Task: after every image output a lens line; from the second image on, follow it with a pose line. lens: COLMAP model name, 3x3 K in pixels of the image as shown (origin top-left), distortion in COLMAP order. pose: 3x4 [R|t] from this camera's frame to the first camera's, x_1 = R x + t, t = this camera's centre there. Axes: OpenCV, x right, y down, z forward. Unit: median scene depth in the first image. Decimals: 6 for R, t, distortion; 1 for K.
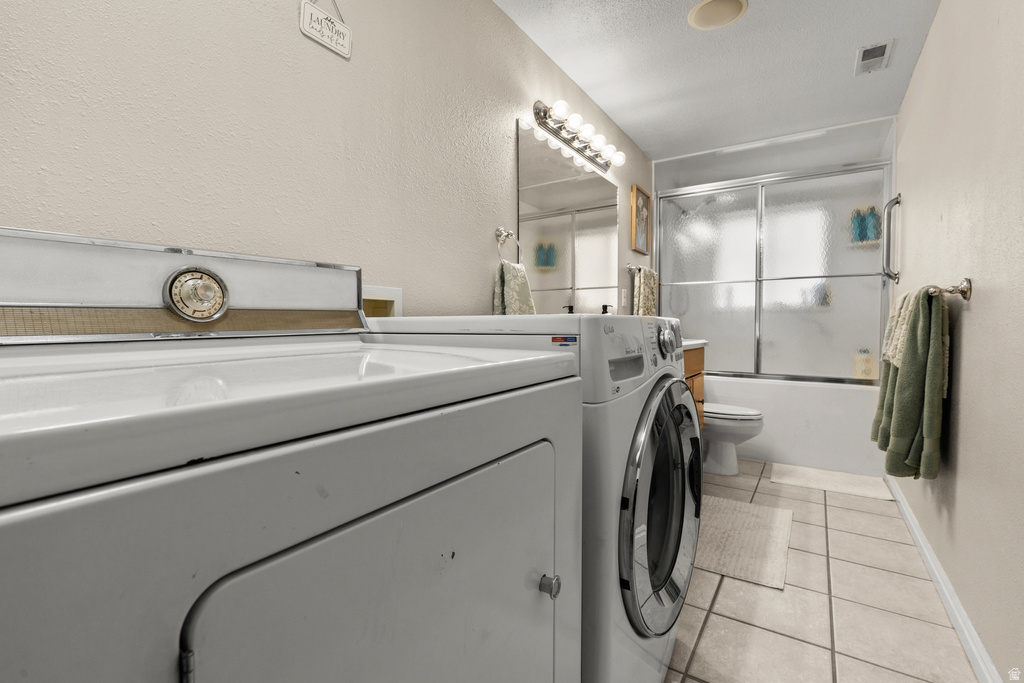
lens RADIAL K [[481.9, 0, 510.2], [0, 481.9, 338.3], [0, 0, 1]] dist [0.003430, 0.001605]
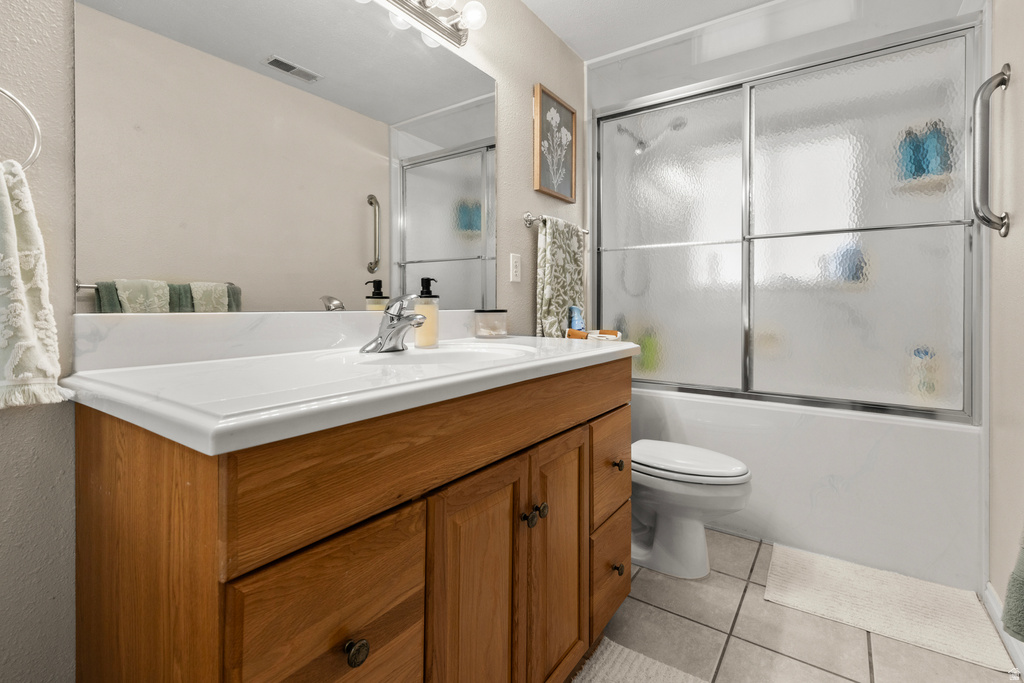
lens RADIAL K [[481.9, 0, 504.9], [0, 481.9, 306.5], [0, 0, 1]] dist [0.003430, 0.001605]
pose [[0.999053, -0.000471, -0.043509, 0.234826], [-0.000488, 0.999757, -0.022037, -0.021044], [0.043509, 0.022038, 0.998810, 0.376525]]
